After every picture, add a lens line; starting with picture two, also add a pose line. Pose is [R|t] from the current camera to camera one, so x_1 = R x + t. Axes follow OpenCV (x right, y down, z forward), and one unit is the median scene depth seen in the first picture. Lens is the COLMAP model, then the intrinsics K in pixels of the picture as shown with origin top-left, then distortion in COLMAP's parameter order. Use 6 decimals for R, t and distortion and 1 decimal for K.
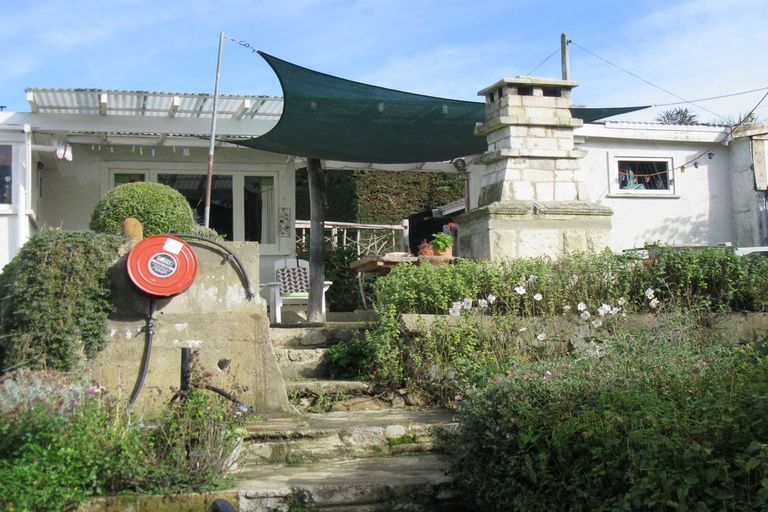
lens RADIAL K [[1164.6, 0, 384.0], [0, 1164.6, 256.0], [0, 0, 1]] dist [0.021979, 0.107206]
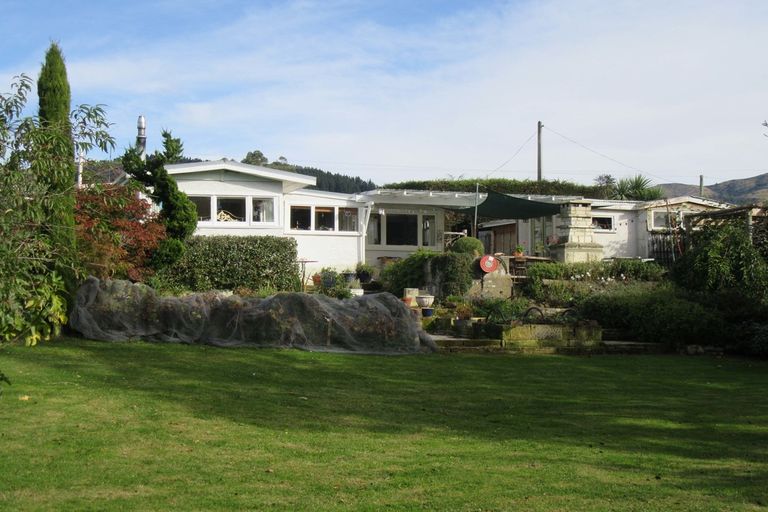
lens RADIAL K [[1164.6, 0, 384.0], [0, 1164.6, 256.0], [0, 0, 1]] dist [0.021979, 0.107206]
pose [[0.994302, 0.025243, 0.103569, -0.668683], [-0.028292, 0.999205, 0.028077, -0.081368], [-0.102778, -0.030847, 0.994226, -1.902707]]
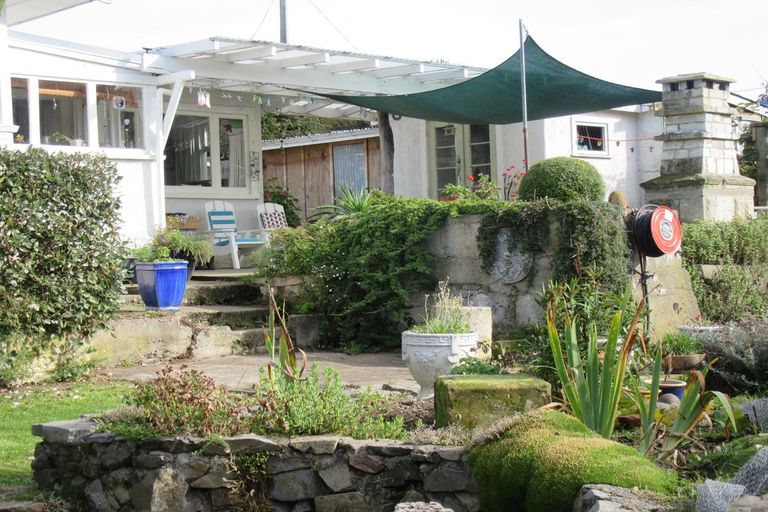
lens RADIAL K [[1335.1, 0, 354.9], [0, 1335.1, 255.6], [0, 0, 1]] dist [0.040566, 0.115658]
pose [[0.873459, -0.003511, 0.486886, -0.910143], [-0.026190, 0.998188, 0.054183, -0.026569], [-0.486193, -0.060078, 0.871784, -0.079751]]
